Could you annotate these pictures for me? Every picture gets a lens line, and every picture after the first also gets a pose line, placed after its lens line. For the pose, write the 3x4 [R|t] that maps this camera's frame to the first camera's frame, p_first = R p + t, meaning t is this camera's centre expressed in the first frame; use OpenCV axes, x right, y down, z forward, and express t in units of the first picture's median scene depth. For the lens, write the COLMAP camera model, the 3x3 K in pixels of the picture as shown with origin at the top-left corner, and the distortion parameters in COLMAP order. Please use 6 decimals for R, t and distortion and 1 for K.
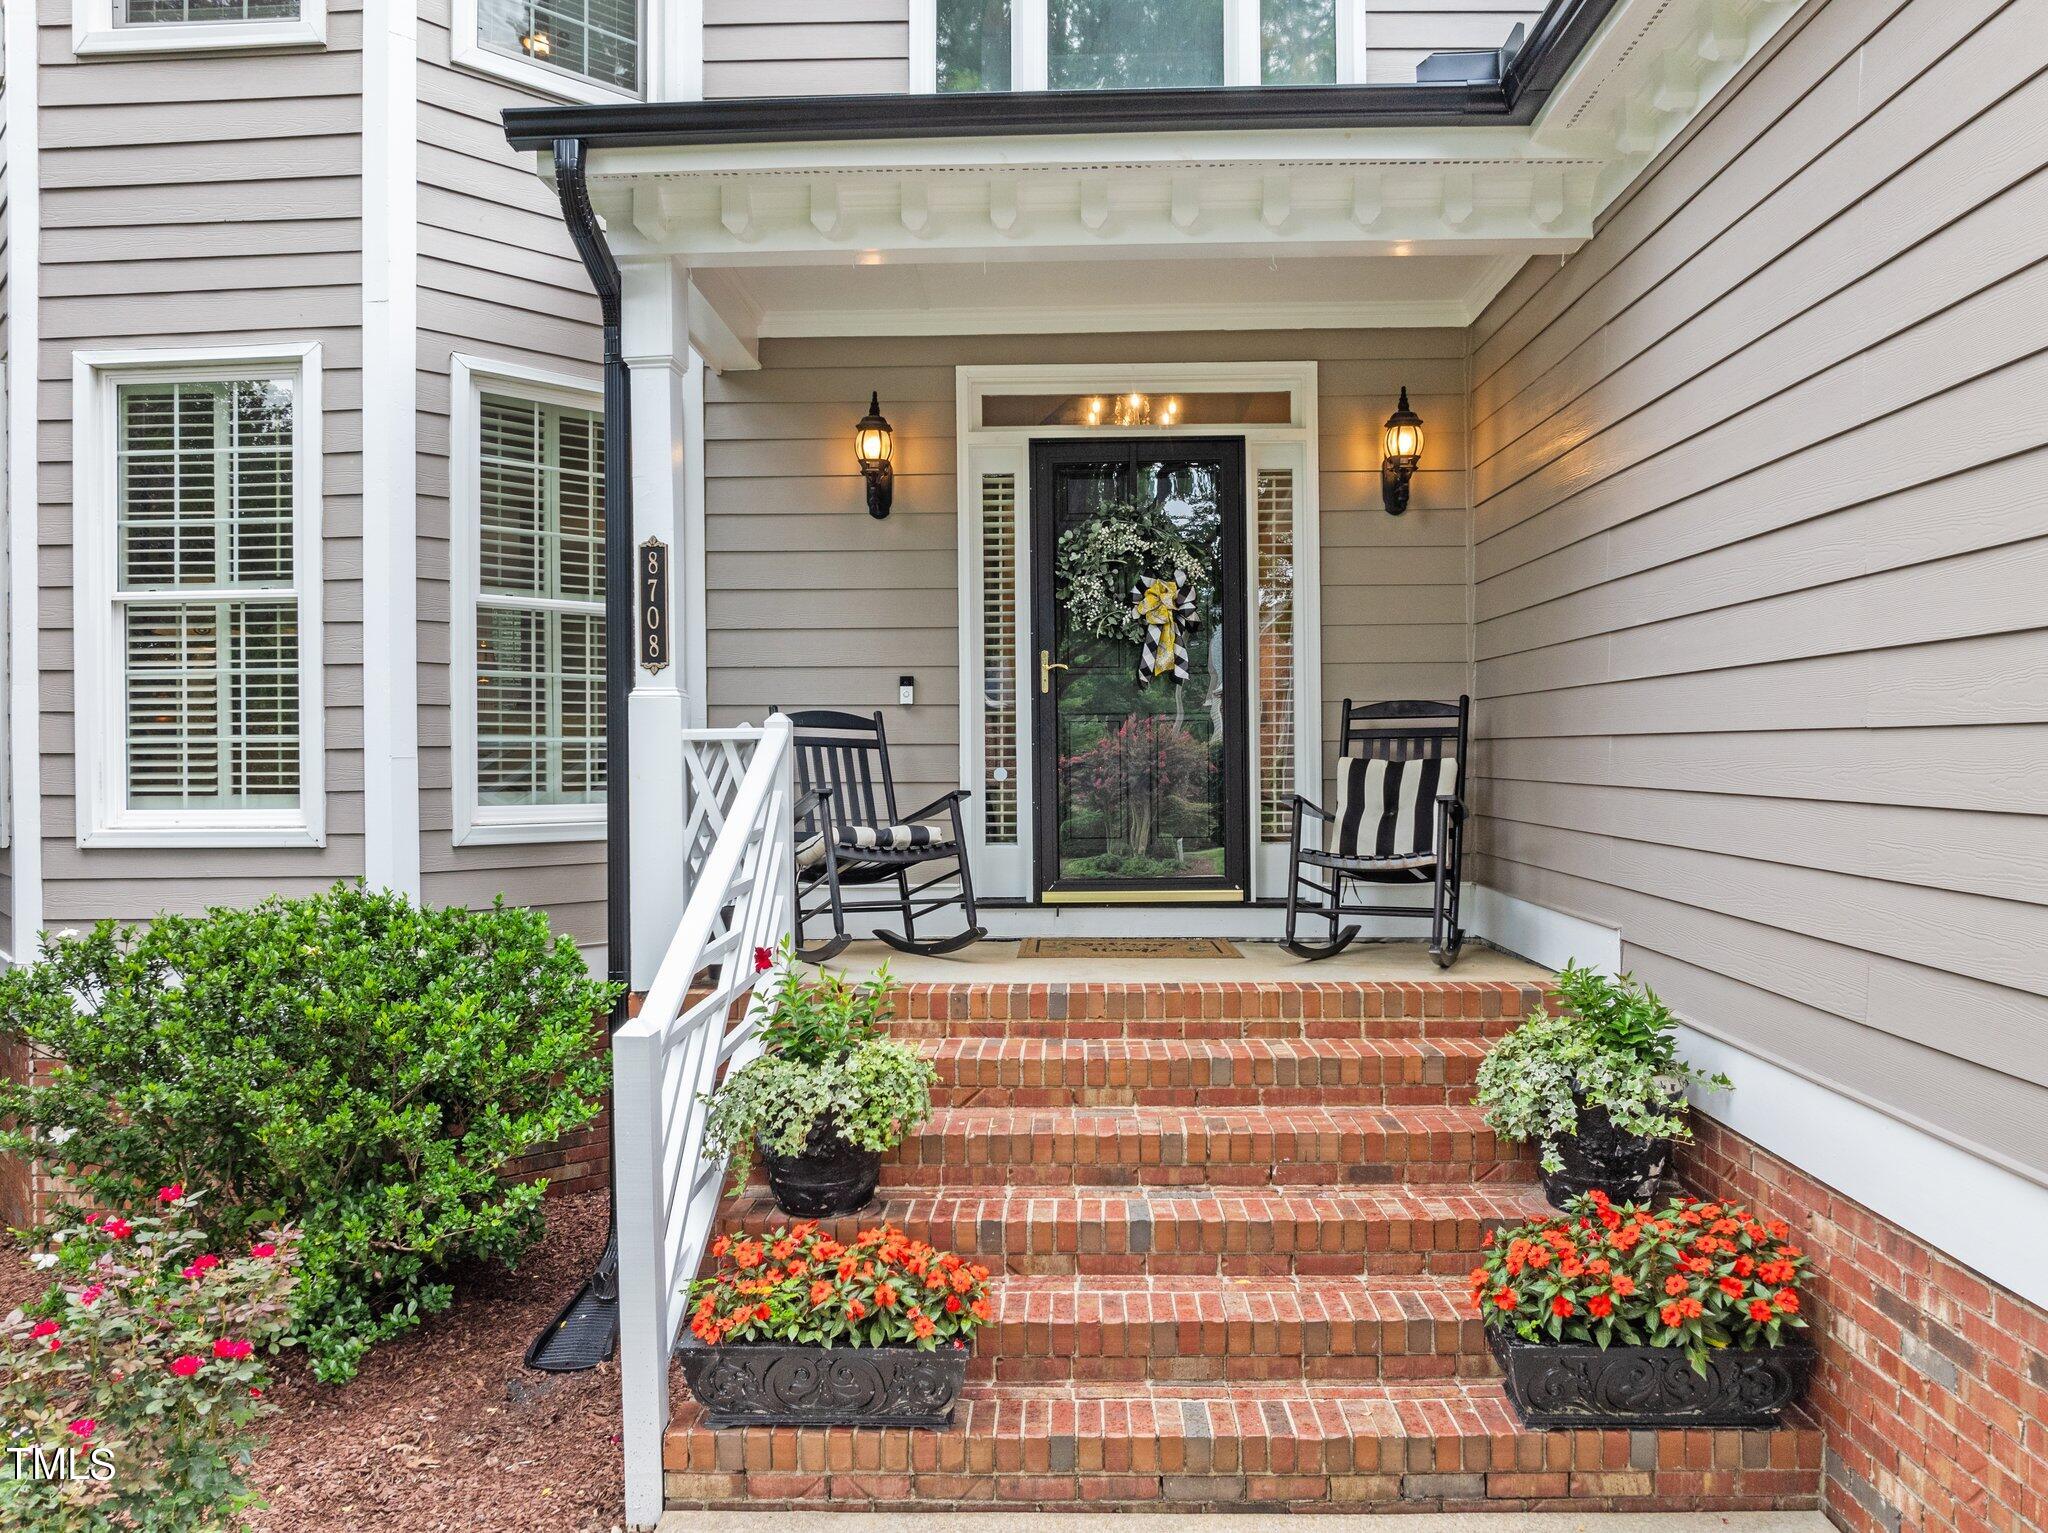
lens RADIAL K [[1462.0, 0, 1028.0], [0, 1462.0, 759.7], [0, 0, 1]] dist [-0.013204, -0.001472]
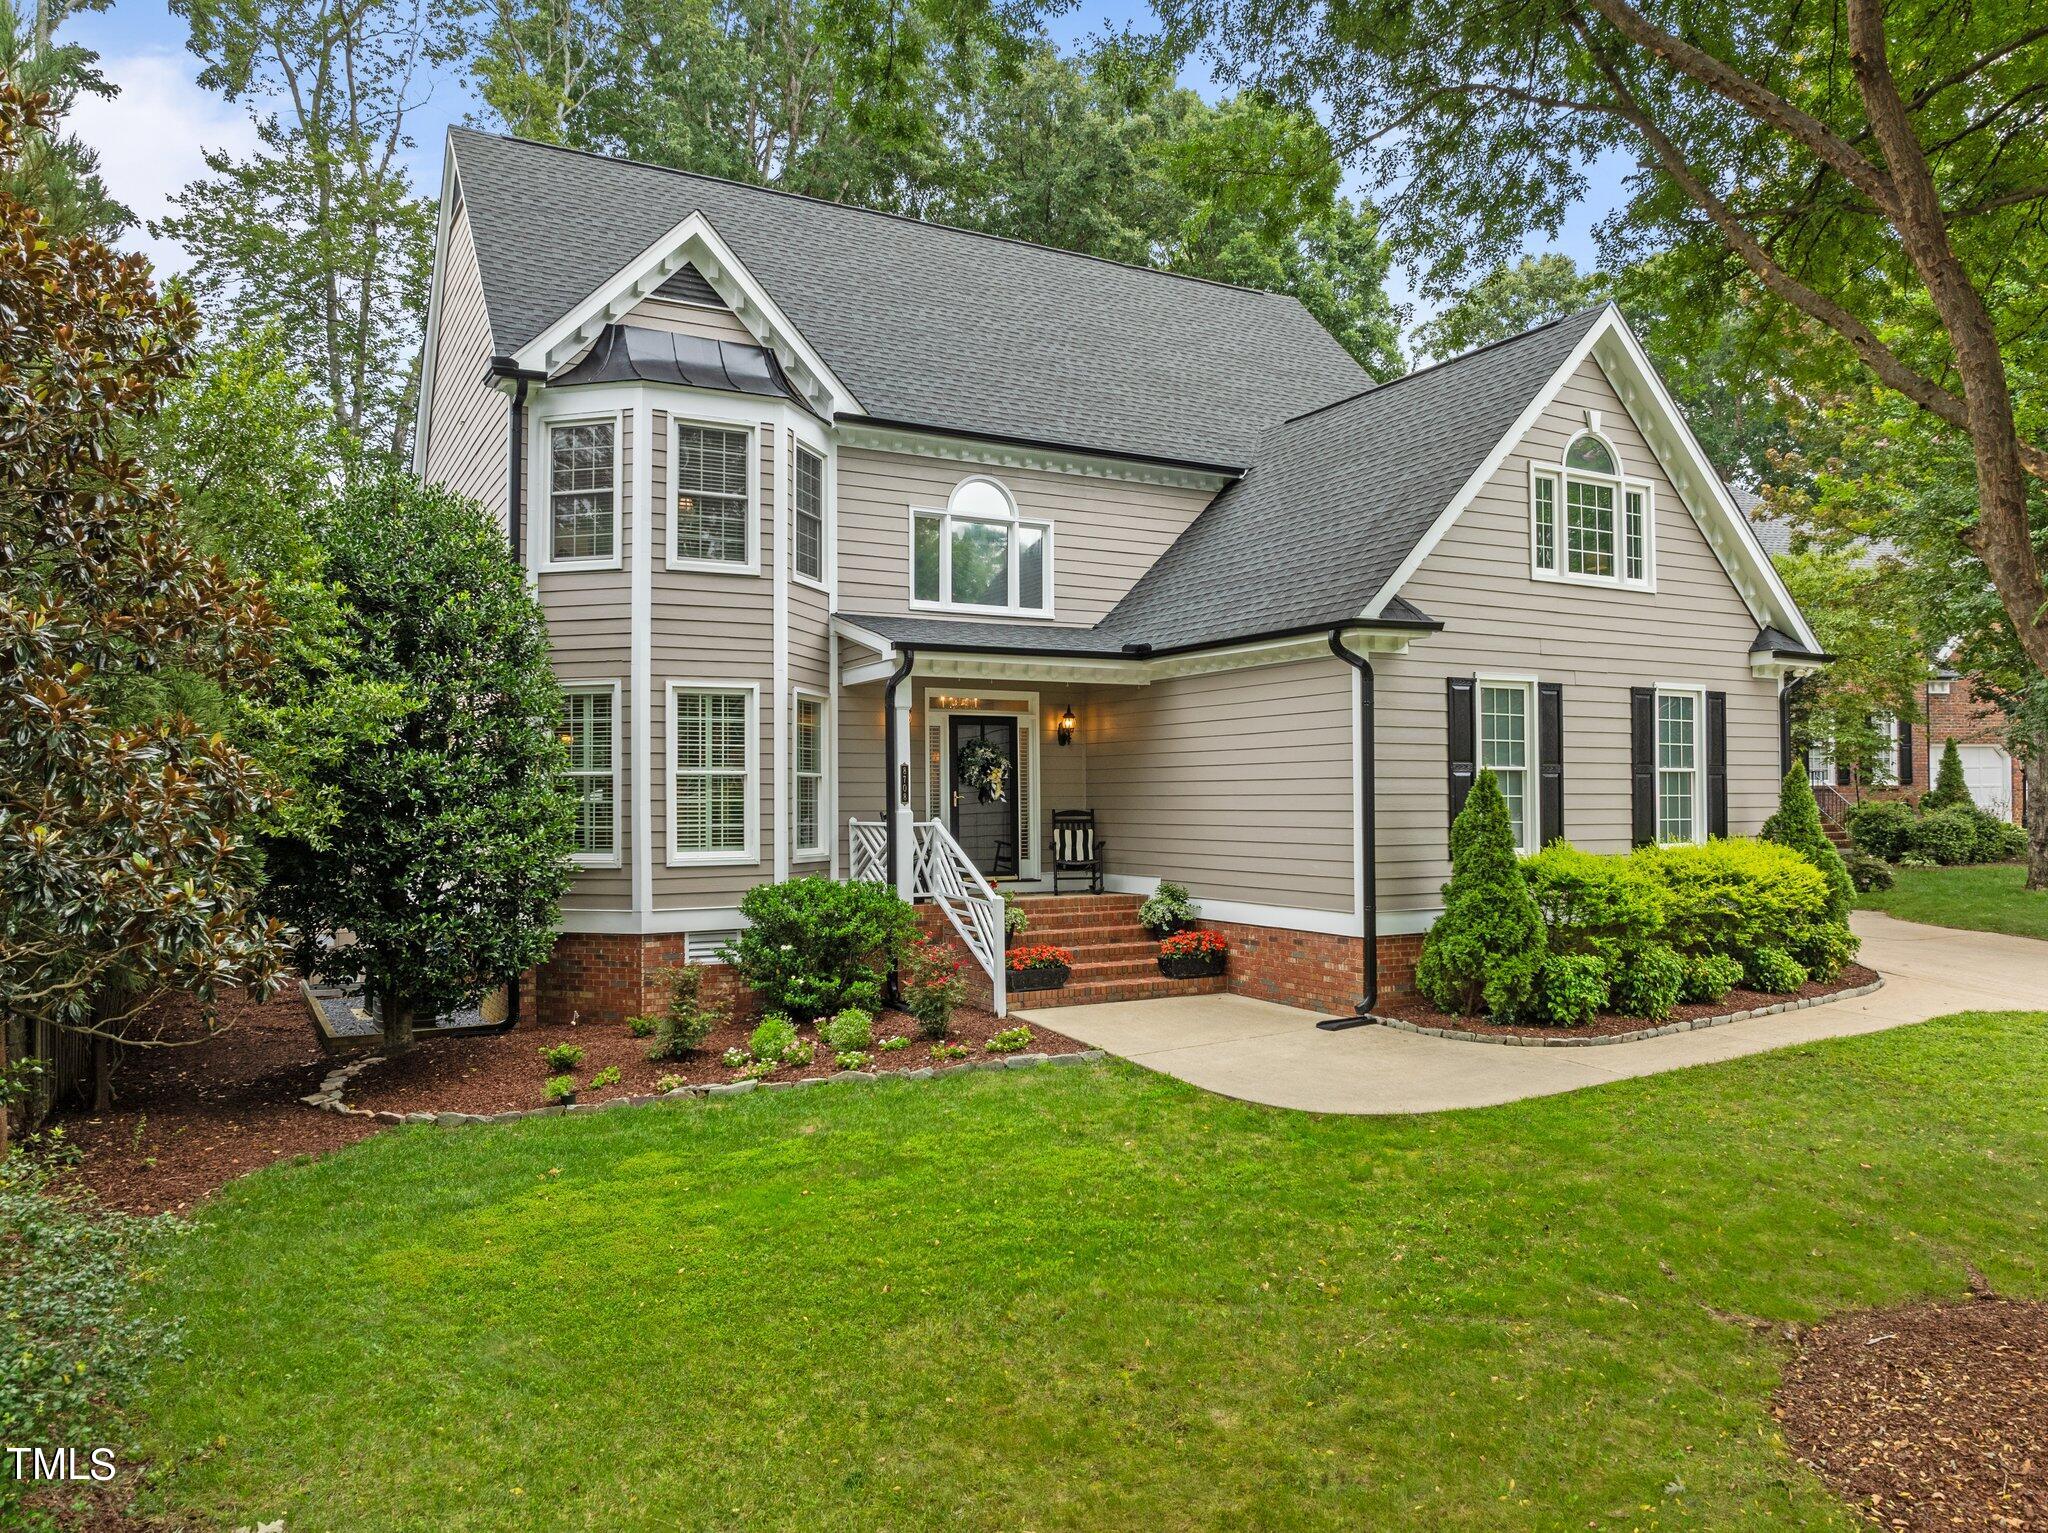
lens RADIAL K [[1462.0, 0, 1022.5], [0, 1462.0, 772.2], [0, 0, 1]] dist [-0.013204, -0.001472]
pose [[0.857909, 0.013729, 0.513618, -1.445618], [0.003814, 0.999445, -0.033084, -0.020966], [-0.513788, 0.030342, 0.857381, -1.606006]]
